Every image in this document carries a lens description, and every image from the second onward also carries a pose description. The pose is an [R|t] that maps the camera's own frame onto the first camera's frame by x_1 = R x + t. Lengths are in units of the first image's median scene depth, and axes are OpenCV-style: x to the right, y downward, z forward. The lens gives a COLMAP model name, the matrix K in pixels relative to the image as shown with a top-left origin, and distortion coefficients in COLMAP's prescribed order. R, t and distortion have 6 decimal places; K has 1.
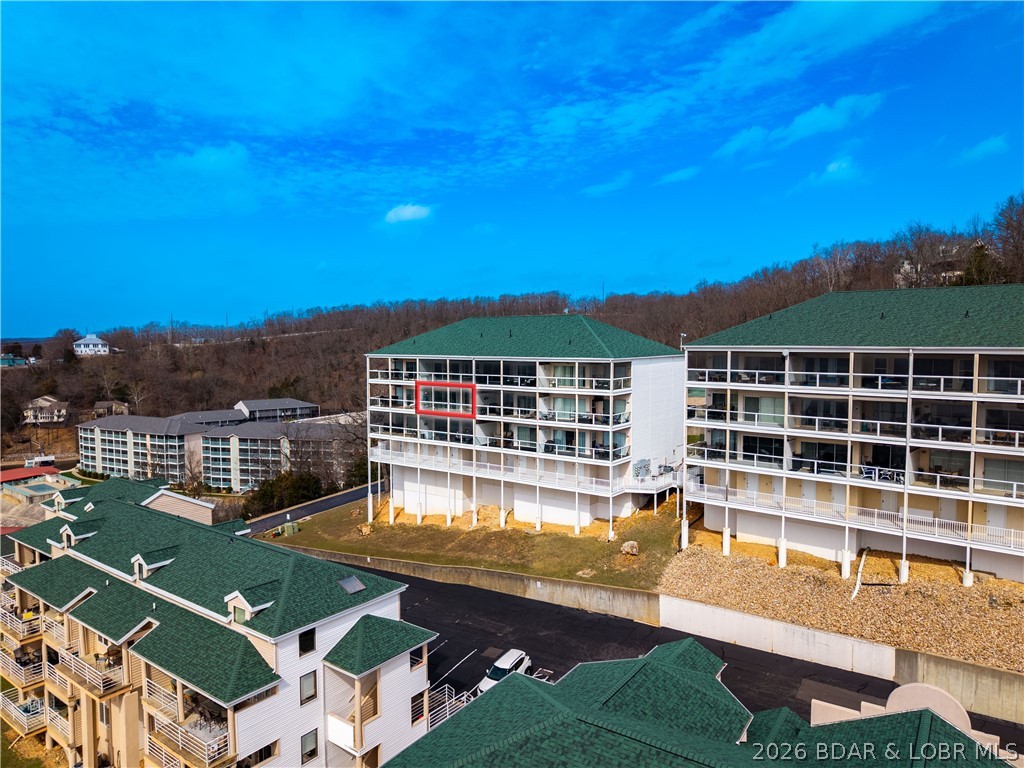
lens RADIAL K [[687.3, 0, 516.4], [0, 687.3, 385.5], [0, 0, 1]] dist [0.015828, -0.010337]
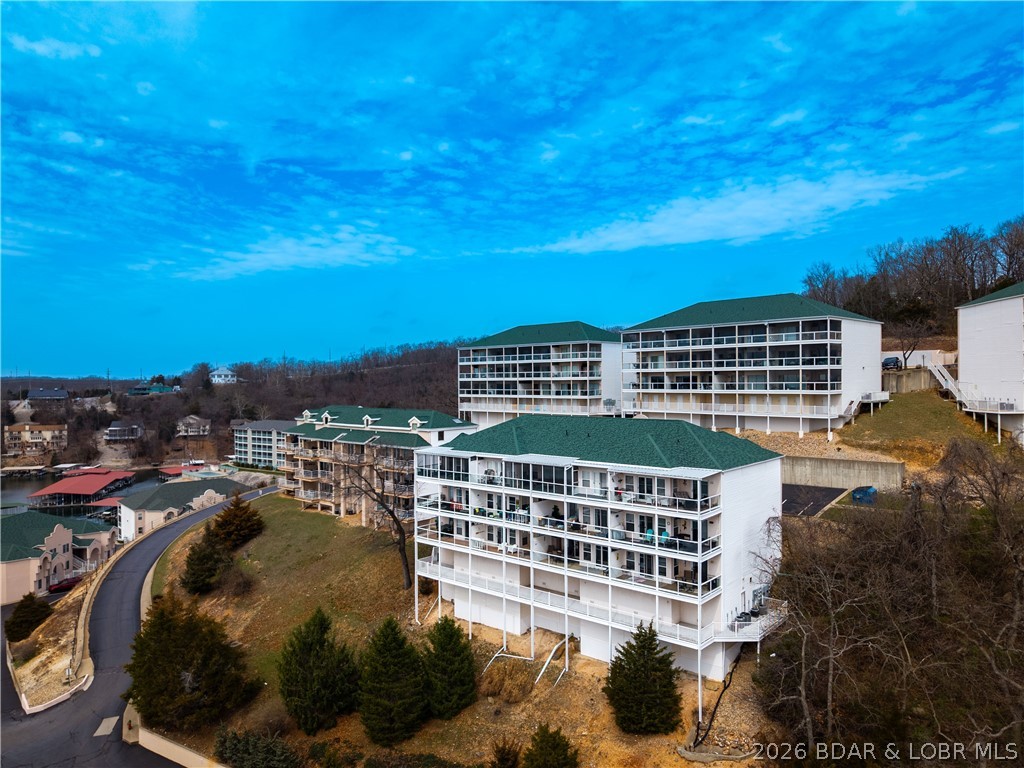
lens RADIAL K [[687.3, 0, 516.1], [0, 687.3, 382.3], [0, 0, 1]] dist [0.015828, -0.010337]
pose [[0.993821, -0.003214, -0.110953, 0.131139], [-0.004136, 0.997814, -0.065954, 0.173409], [0.110922, 0.066005, 0.991635, -0.766179]]
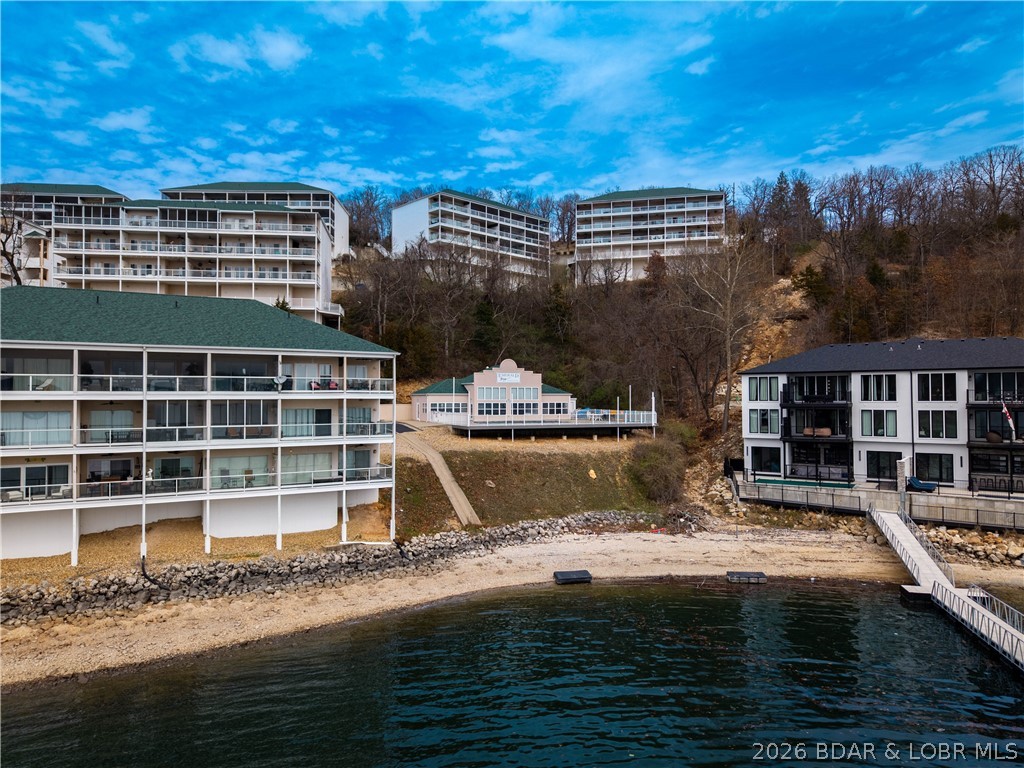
lens RADIAL K [[687.3, 0, 514.2], [0, 687.3, 394.5], [0, 0, 1]] dist [0.015828, -0.010337]
pose [[0.732889, 0.005919, 0.680322, -0.377526], [0.045005, 0.997350, -0.057159, 0.668367], [-0.678858, 0.072509, 0.730681, -1.200904]]
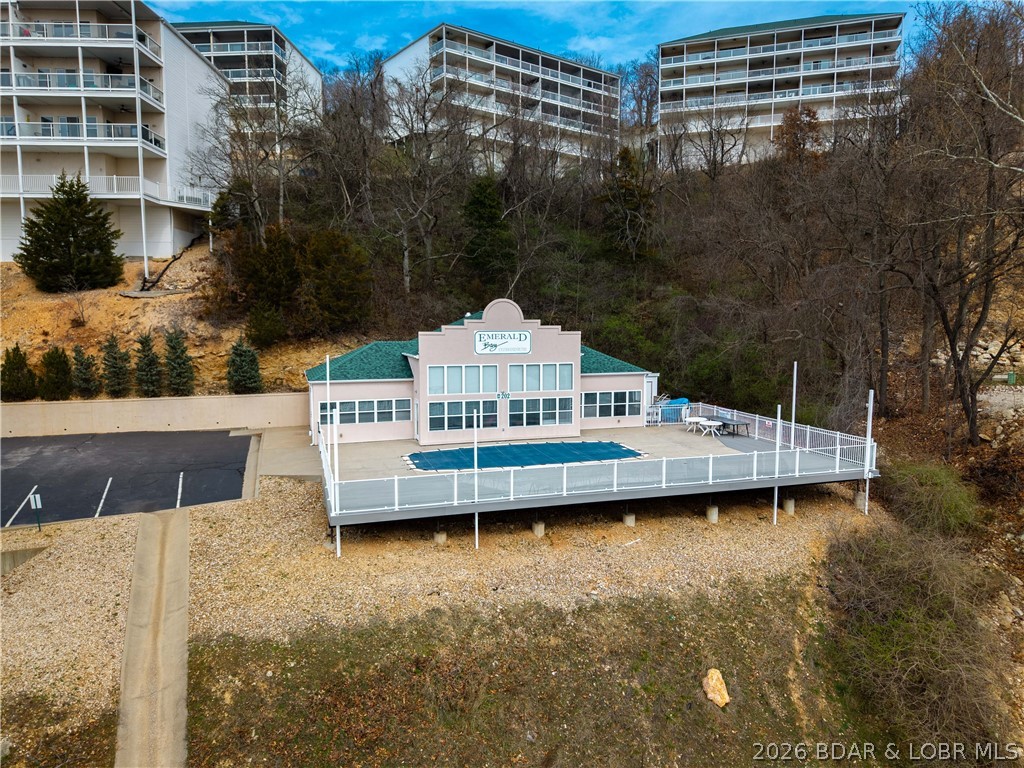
lens RADIAL K [[687.3, 0, 514.1], [0, 687.3, 382.3], [0, 0, 1]] dist [0.015828, -0.010337]
pose [[0.801388, -0.052987, 0.595794, 0.124319], [0.039978, 0.998586, 0.035036, 0.583077], [-0.596808, -0.004259, 0.802373, -0.744570]]
